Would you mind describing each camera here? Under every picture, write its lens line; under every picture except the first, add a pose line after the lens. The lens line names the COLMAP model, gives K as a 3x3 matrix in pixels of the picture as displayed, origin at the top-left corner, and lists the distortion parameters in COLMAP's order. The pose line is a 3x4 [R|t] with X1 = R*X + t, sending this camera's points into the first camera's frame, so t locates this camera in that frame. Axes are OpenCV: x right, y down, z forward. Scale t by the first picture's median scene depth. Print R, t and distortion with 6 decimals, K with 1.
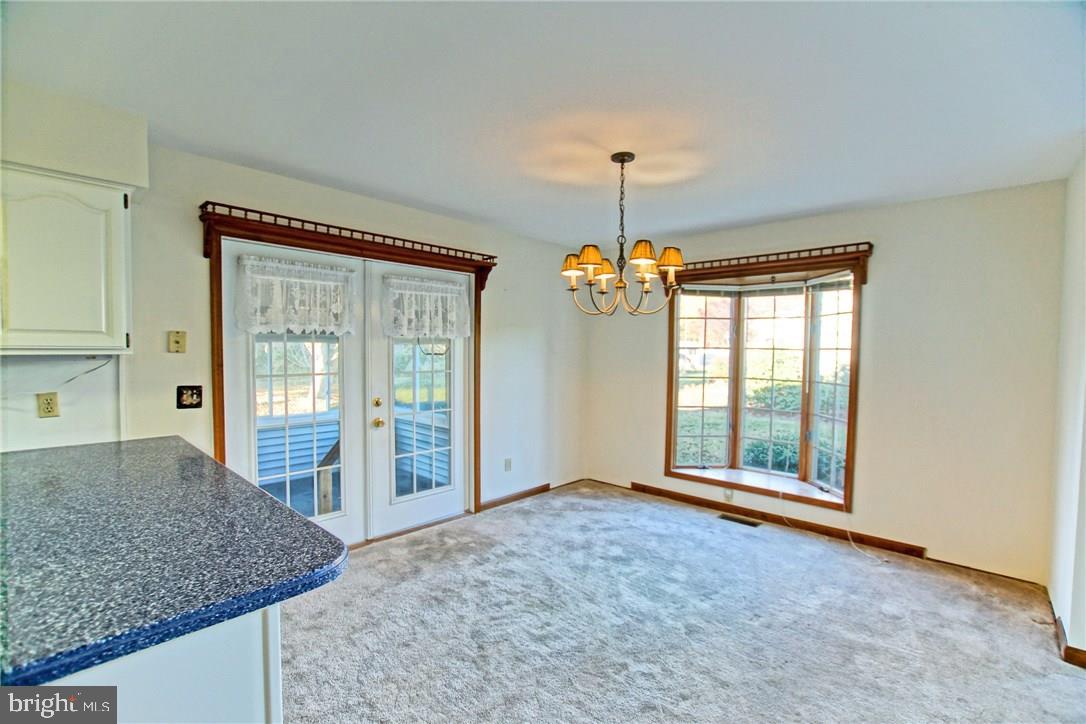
lens RADIAL K [[479.2, 0, 543.1], [0, 479.2, 368.0], [0, 0, 1]] dist [-0.027162, 0.000825]
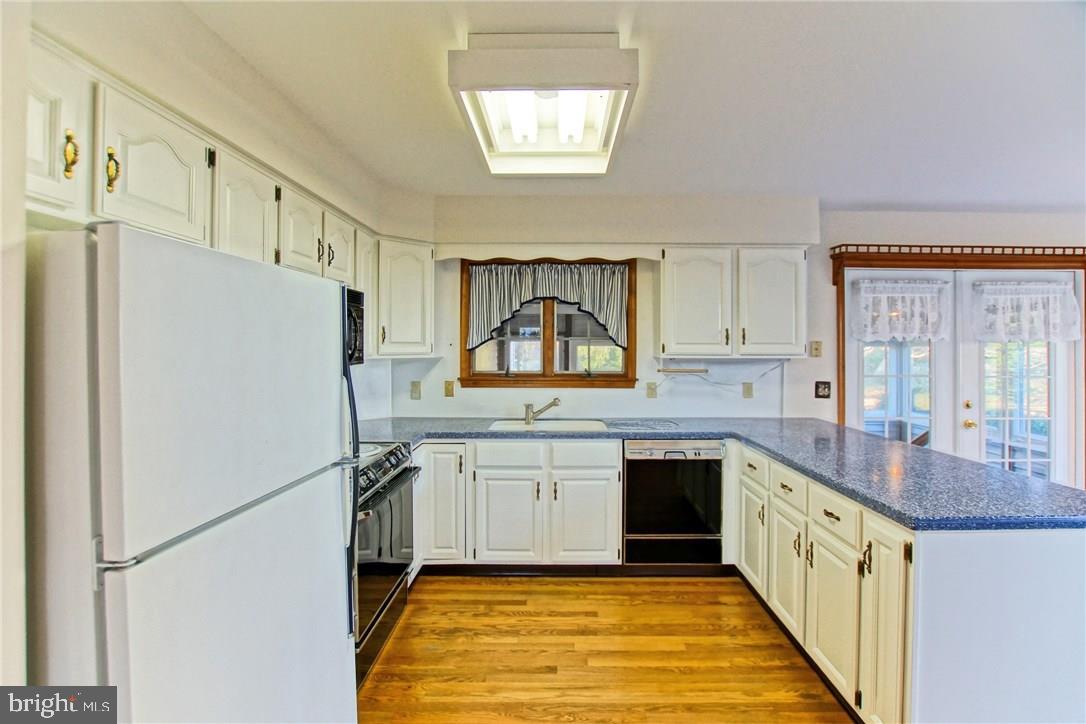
lens RADIAL K [[486.9, 0, 549.5], [0, 486.9, 345.5], [0, 0, 1]] dist [-0.031417, 0.000326]
pose [[0.666192, -0.012585, -0.745674, -0.205643], [-0.024816, 0.998930, -0.039031, 0.007124], [0.745367, 0.044507, 0.665167, -0.425112]]
